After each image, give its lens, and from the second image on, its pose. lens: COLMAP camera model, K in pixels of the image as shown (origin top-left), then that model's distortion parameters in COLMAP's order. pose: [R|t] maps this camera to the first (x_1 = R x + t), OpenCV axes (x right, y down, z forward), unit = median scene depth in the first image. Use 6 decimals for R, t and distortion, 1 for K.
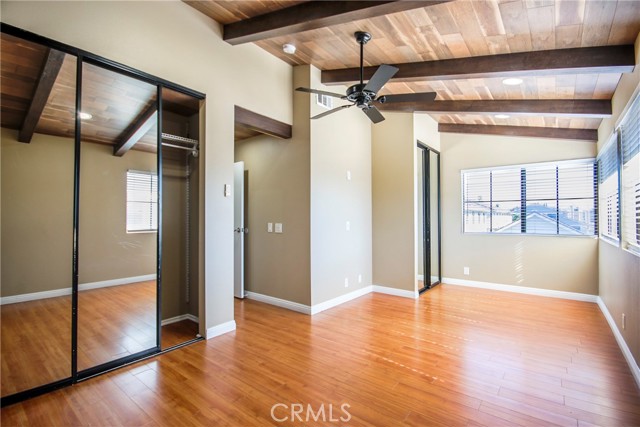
lens RADIAL K [[294.1, 0, 320.0], [0, 294.1, 213.5], [0, 0, 1]] dist [-0.002474, -0.000837]
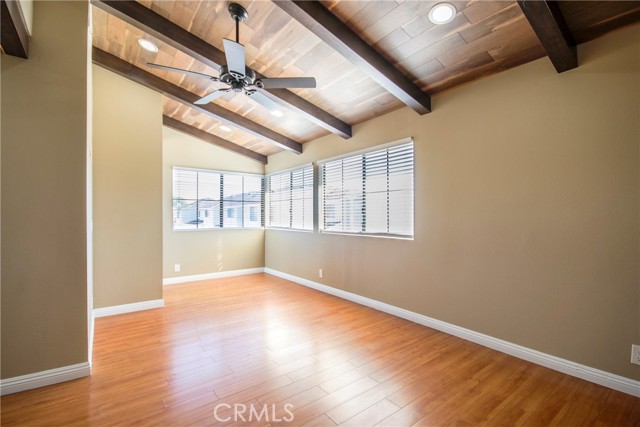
lens RADIAL K [[294.1, 0, 320.0], [0, 294.1, 213.5], [0, 0, 1]] dist [-0.002474, -0.000837]
pose [[0.254085, 0.004661, 0.967171, -0.430219], [-0.009033, 0.999956, -0.002446, 0.007579], [-0.967140, -0.008115, 0.254116, 0.338996]]
